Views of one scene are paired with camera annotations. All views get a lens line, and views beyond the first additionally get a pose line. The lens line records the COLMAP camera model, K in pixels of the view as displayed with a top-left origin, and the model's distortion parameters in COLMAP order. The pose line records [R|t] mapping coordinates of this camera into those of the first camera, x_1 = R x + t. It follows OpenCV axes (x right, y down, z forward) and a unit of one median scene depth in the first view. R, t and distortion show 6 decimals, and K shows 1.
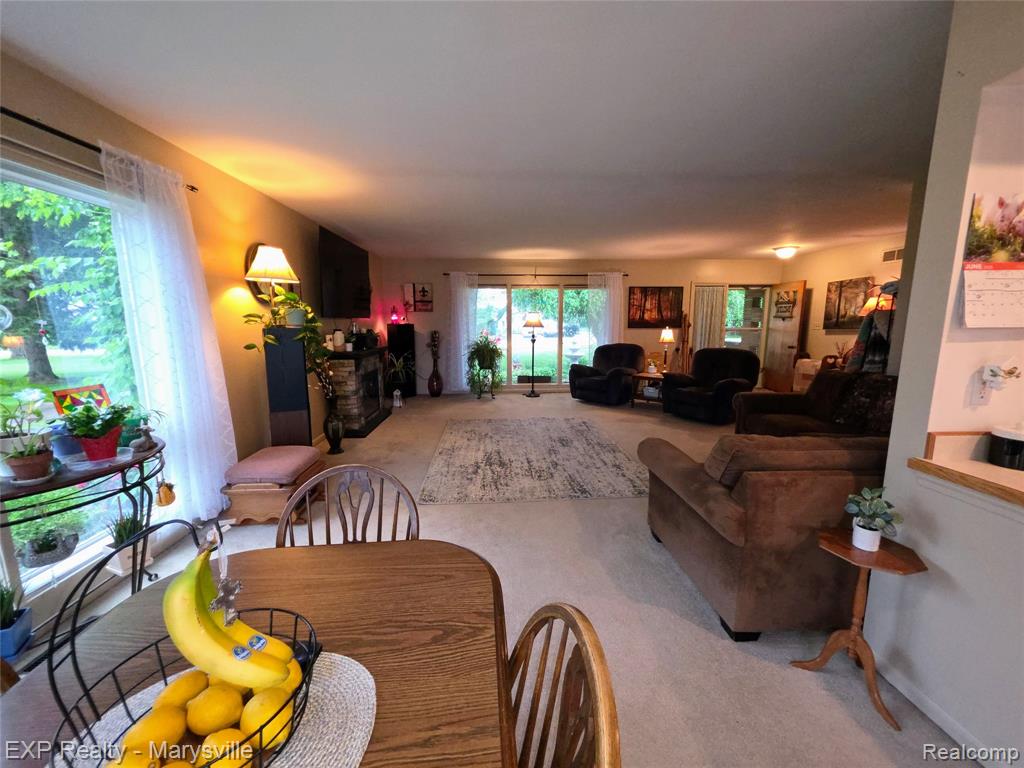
lens RADIAL K [[408.3, 0, 514.6], [0, 408.3, 383.2], [0, 0, 1]] dist [0.000300, 0.000001]
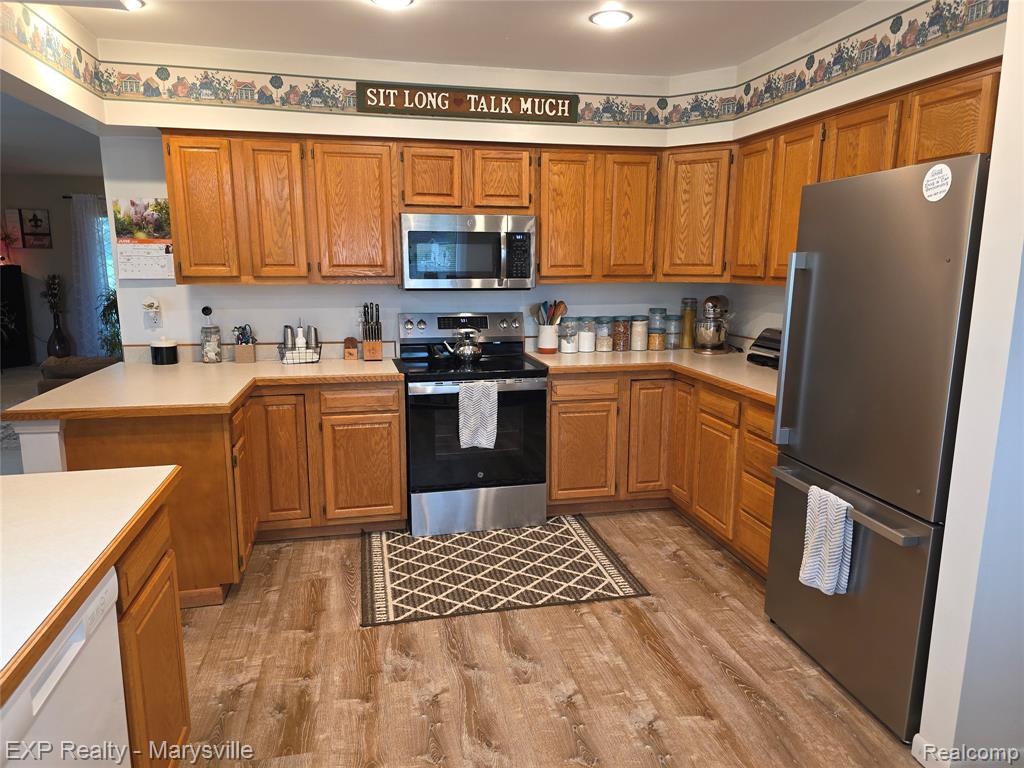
lens RADIAL K [[693.4, 0, 512.7], [0, 693.4, 389.9], [0, 0, 1]] dist [0.020446, -0.002646]
pose [[0.986160, -0.024024, 0.164048, 0.658782], [0.017716, 0.999050, 0.039803, 0.068553], [-0.164849, -0.036346, 0.985649, -0.616424]]
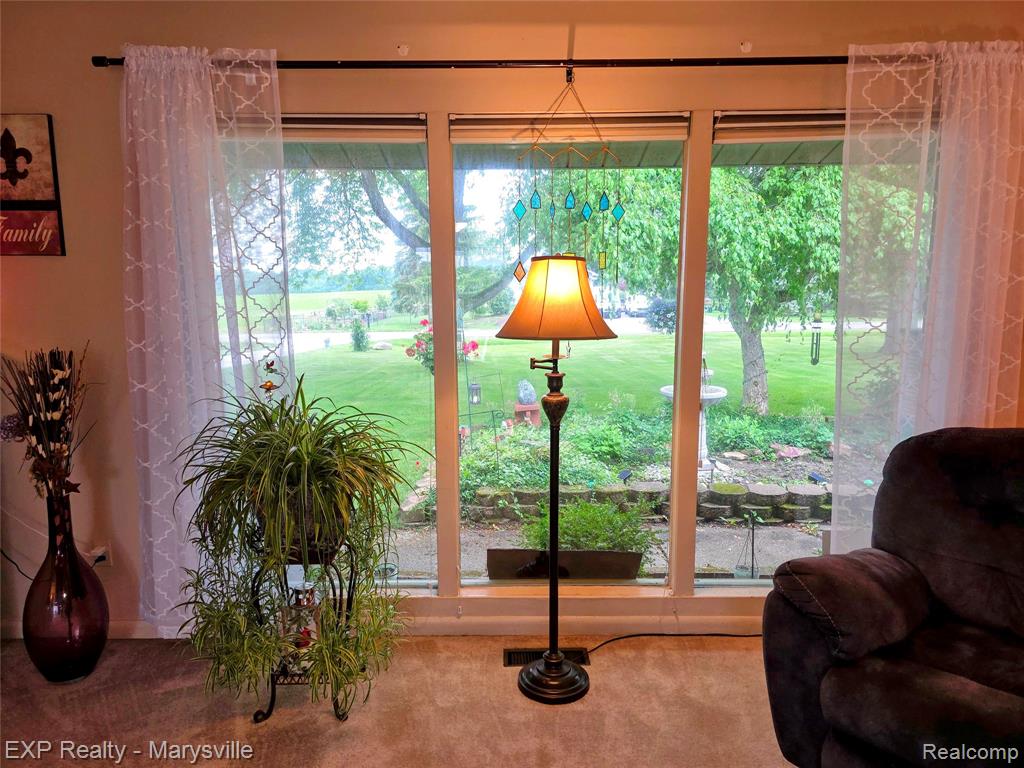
lens RADIAL K [[693.4, 0, 512.7], [0, 693.4, 389.9], [0, 0, 1]] dist [0.020446, -0.002646]
pose [[0.998724, 0.006183, -0.050119, 0.068220], [-0.006170, 0.999981, 0.000422, -0.181422], [0.050121, -0.000112, 0.998743, 1.098546]]
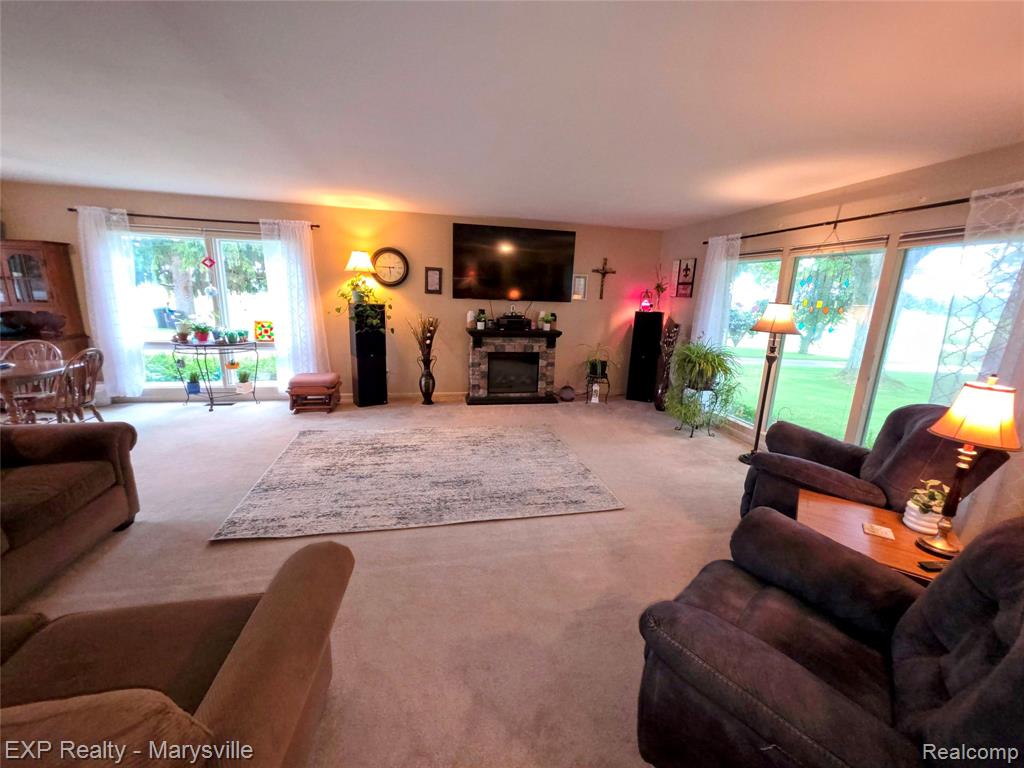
lens RADIAL K [[408.3, 0, 514.6], [0, 408.3, 383.2], [0, 0, 1]] dist [0.000300, 0.000001]
pose [[0.156384, 0.220650, -0.962734, 0.793875], [-0.187295, 0.963667, 0.190440, -0.179703], [0.969775, 0.150534, 0.192029, 0.964789]]
